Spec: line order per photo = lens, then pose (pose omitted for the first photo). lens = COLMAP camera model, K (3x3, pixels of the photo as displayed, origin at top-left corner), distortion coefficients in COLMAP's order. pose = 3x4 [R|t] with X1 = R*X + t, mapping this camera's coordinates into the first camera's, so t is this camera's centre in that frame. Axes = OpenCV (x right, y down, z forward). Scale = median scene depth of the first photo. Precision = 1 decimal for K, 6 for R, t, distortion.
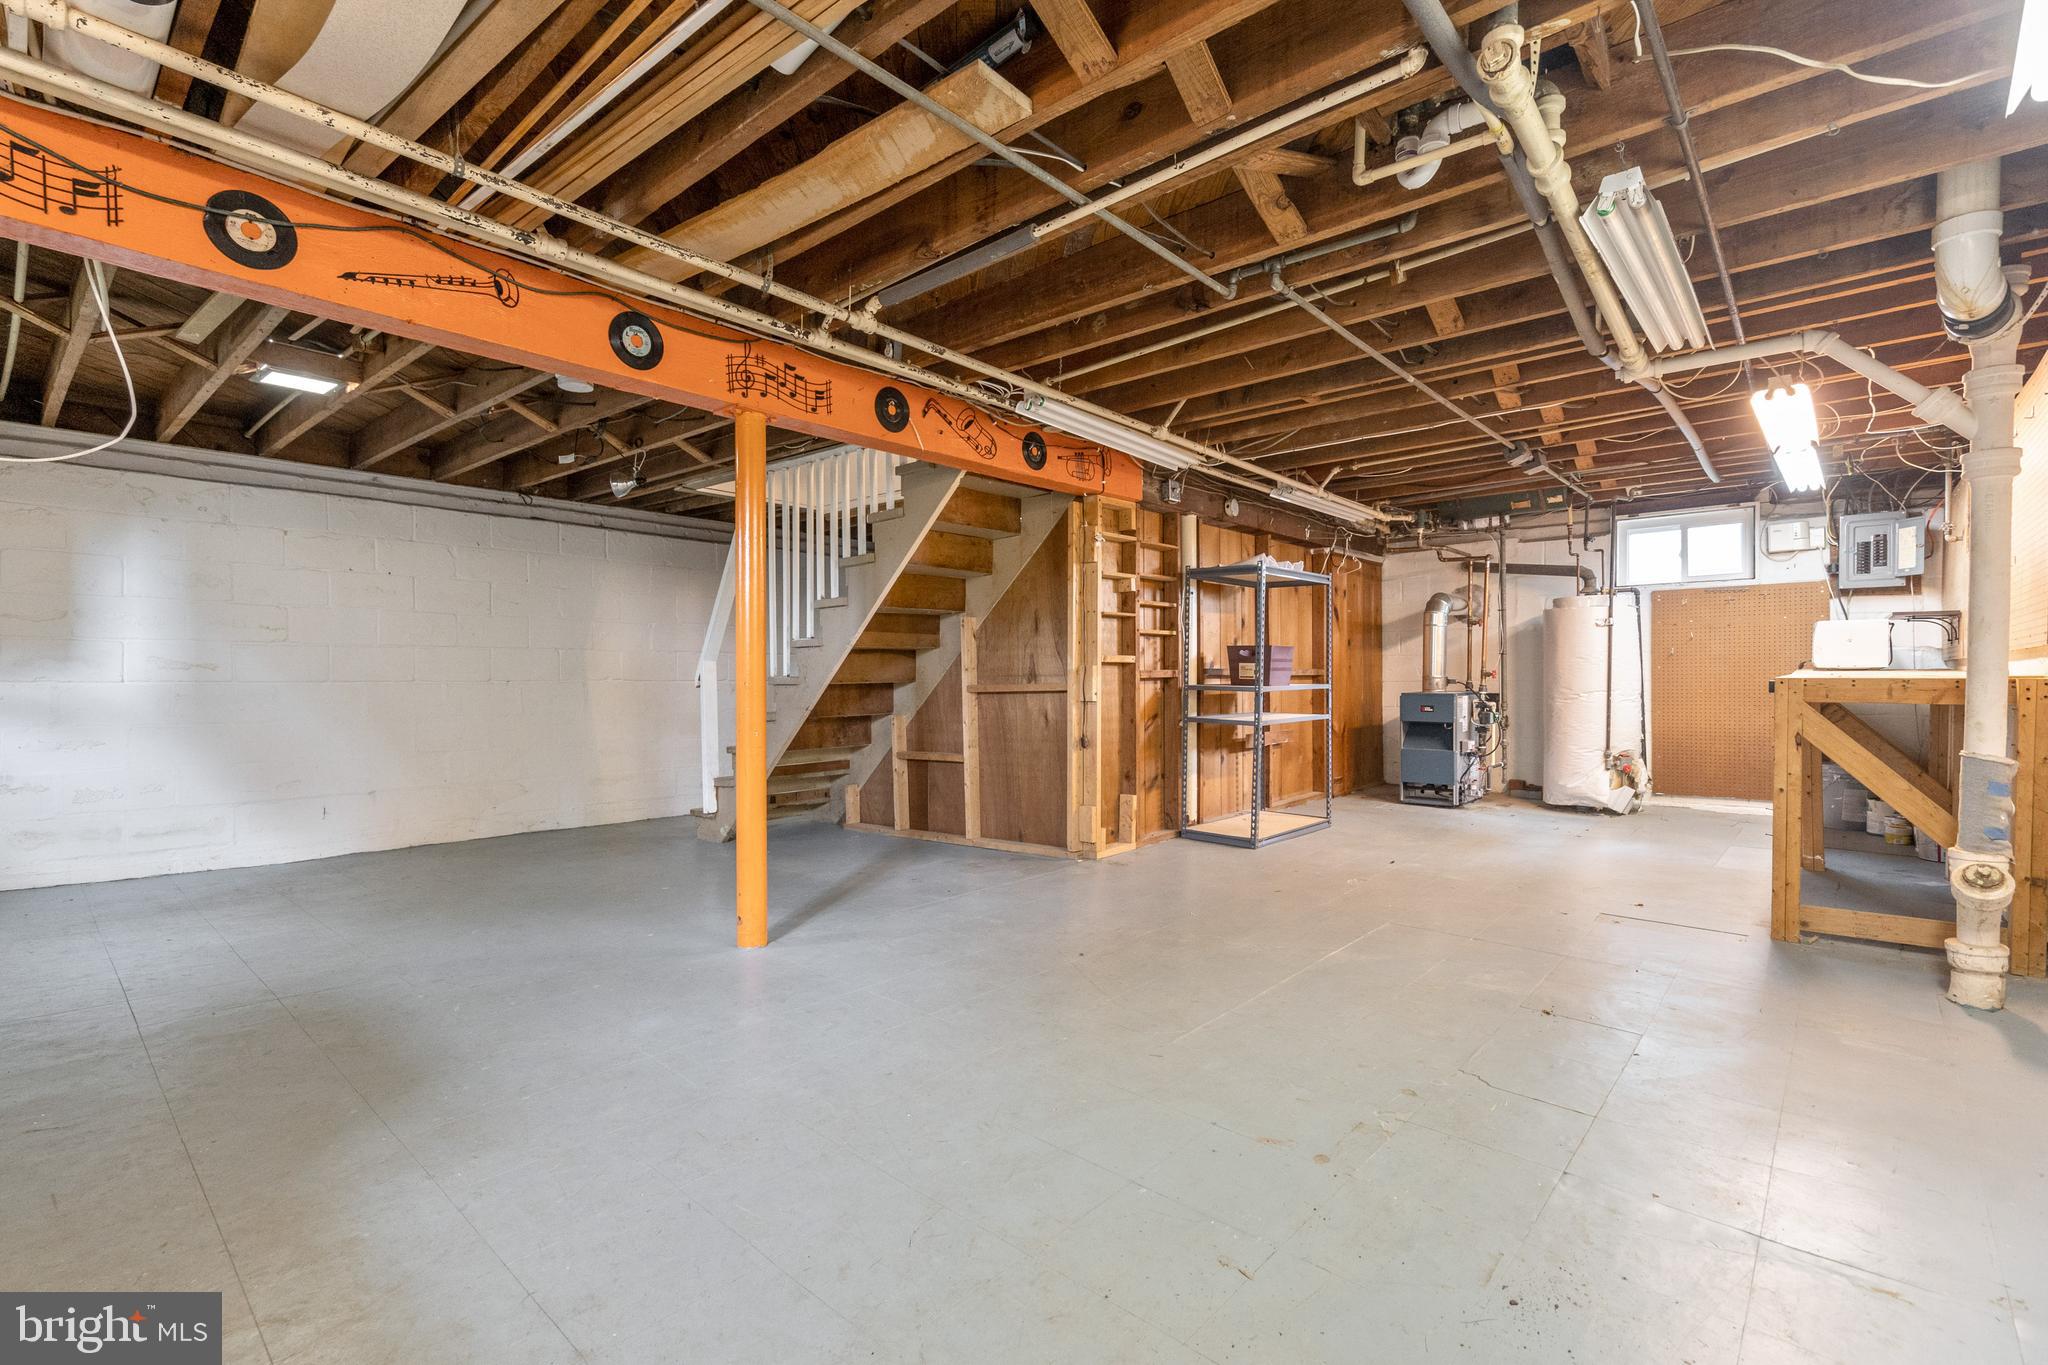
lens RADIAL K [[934.9, 0, 1029.0], [0, 934.9, 683.1], [0, 0, 1]] dist [0.002328, 0.002008]
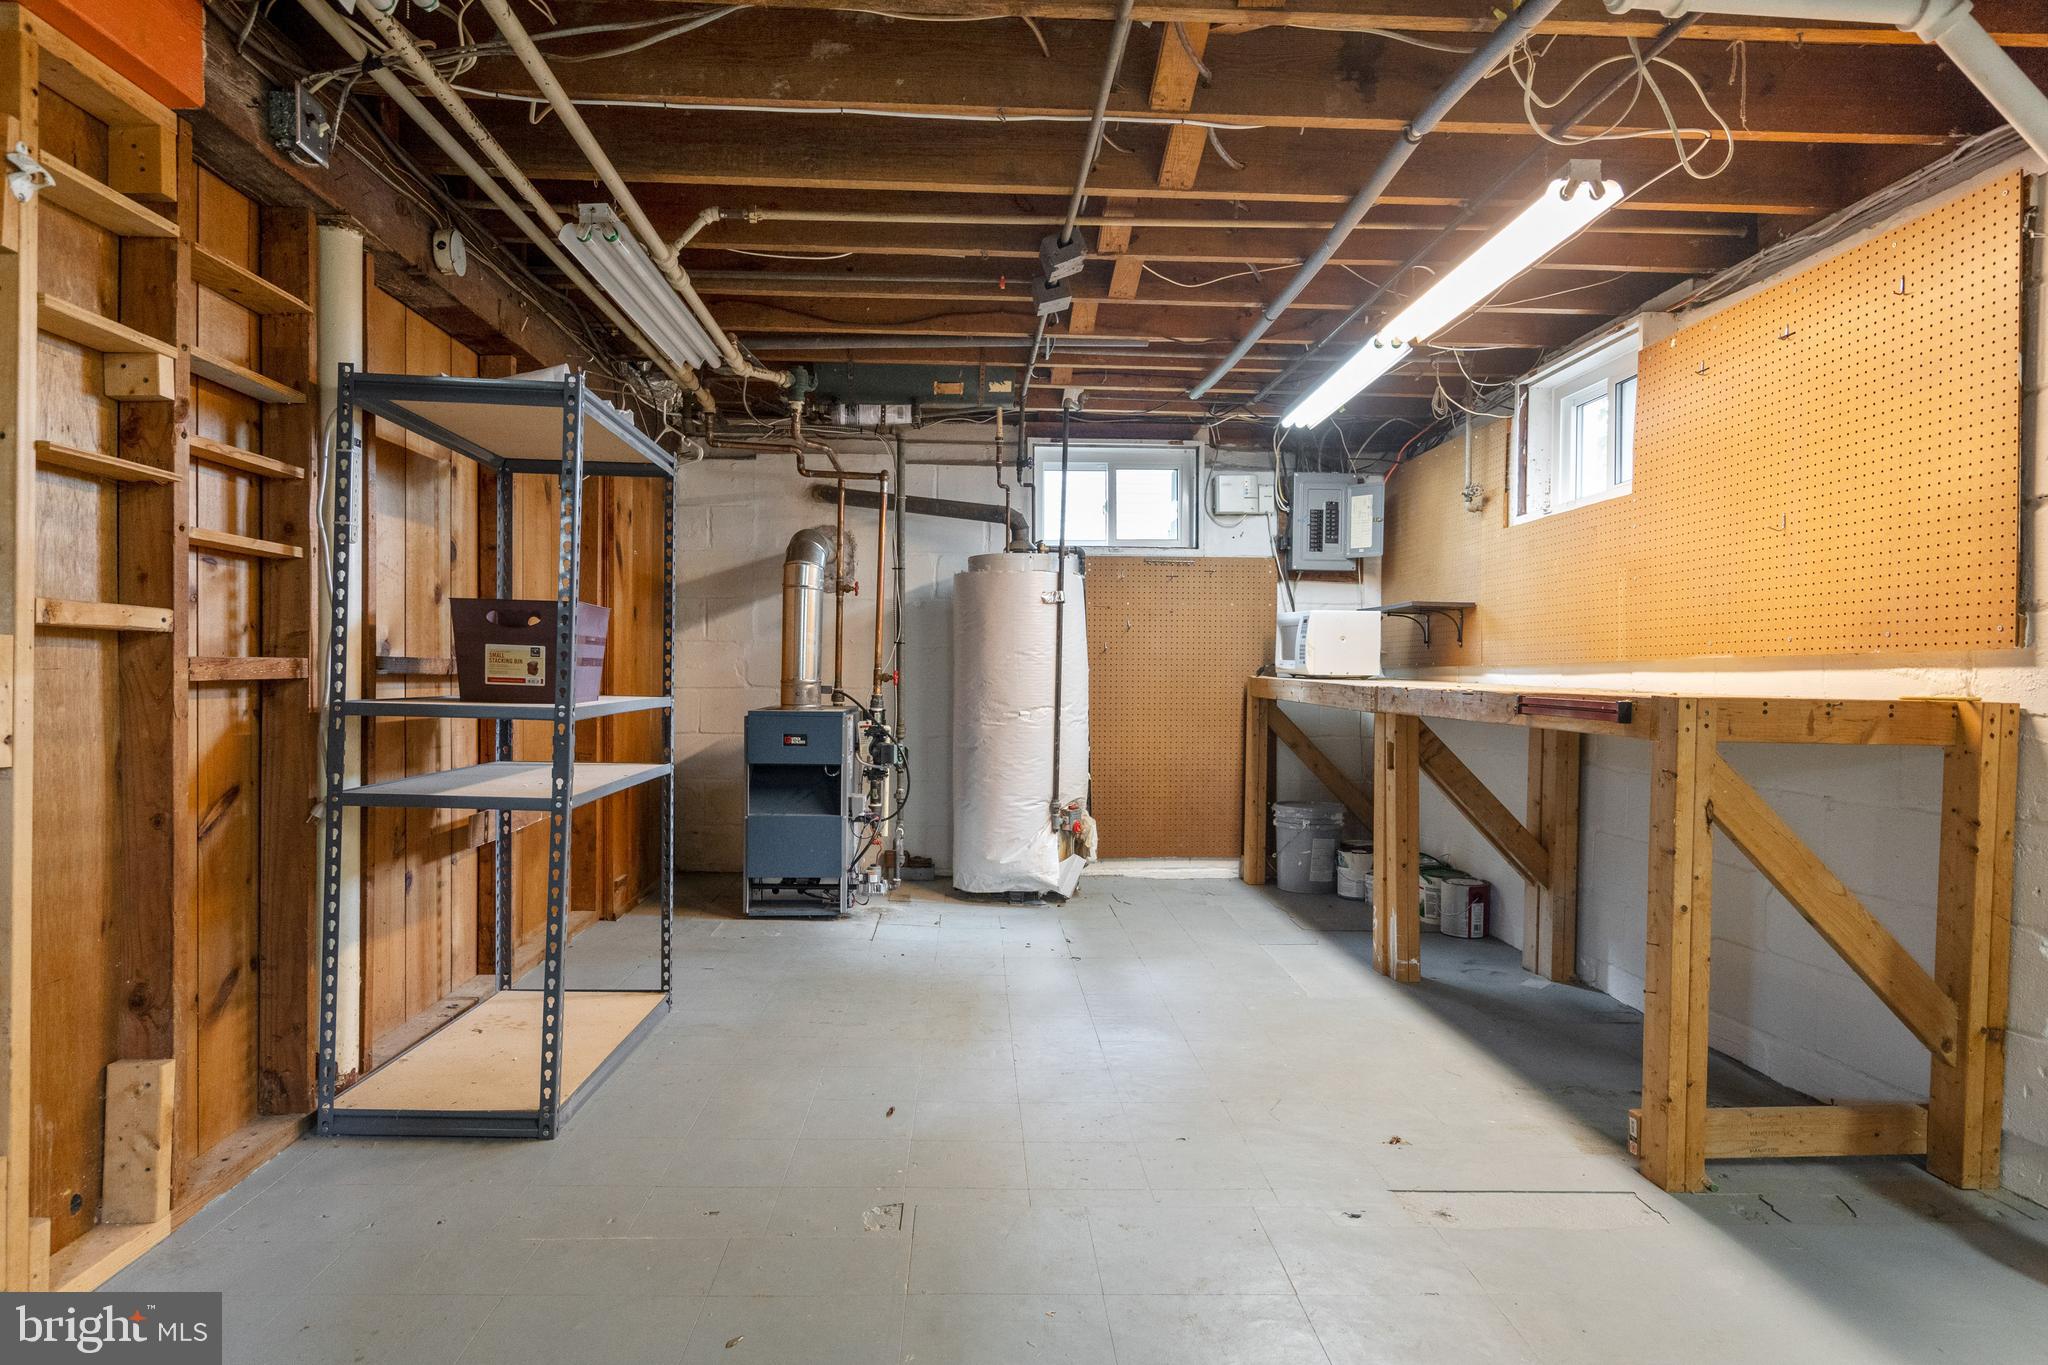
lens RADIAL K [[1224.9, 0, 1026.3], [0, 1224.9, 690.8], [0, 0, 1]] dist [-0.003845, 0.003402]
pose [[0.715494, 0.003493, 0.698610, 0.030308], [-0.007897, 0.999964, 0.003087, -0.005193], [-0.698575, -0.007726, 0.715496, 0.466802]]
